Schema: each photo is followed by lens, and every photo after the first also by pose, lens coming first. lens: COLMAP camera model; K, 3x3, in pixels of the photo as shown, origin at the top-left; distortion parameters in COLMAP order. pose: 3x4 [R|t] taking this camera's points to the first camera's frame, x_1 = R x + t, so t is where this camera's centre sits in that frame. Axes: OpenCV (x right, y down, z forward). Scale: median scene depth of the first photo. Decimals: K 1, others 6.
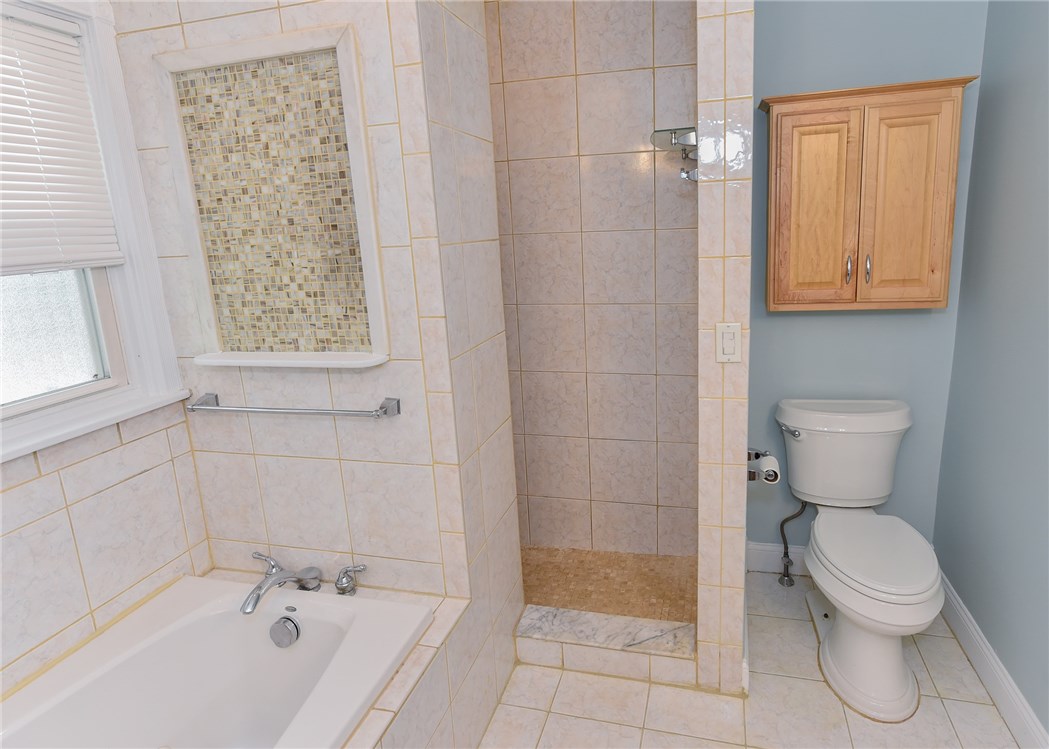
lens RADIAL K [[632.6, 0, 524.8], [0, 632.6, 370.1], [0, 0, 1]] dist [0.001433, 0.000194]
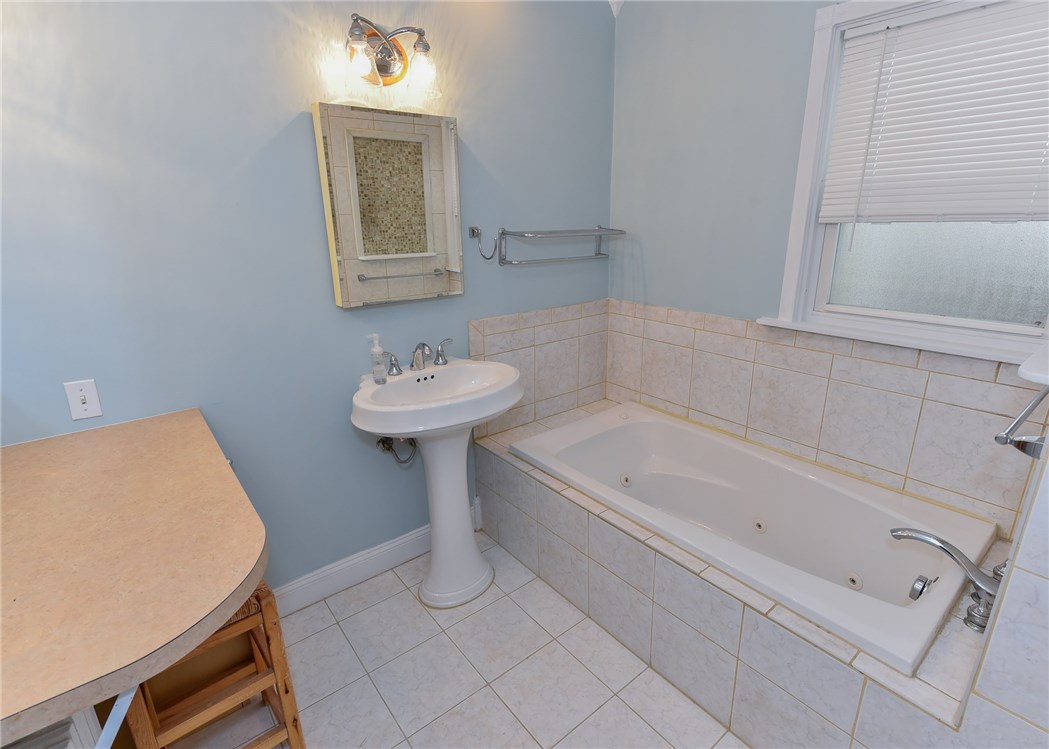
lens RADIAL K [[524.8, 0, 524.5], [0, 524.8, 374.5], [0, 0, 1]] dist [0.001906, 0.001165]
pose [[-0.582478, 0.305983, -0.753056, 0.610531], [-0.128849, 0.879973, 0.457215, -0.235521], [0.802569, 0.363348, -0.473139, 0.840347]]
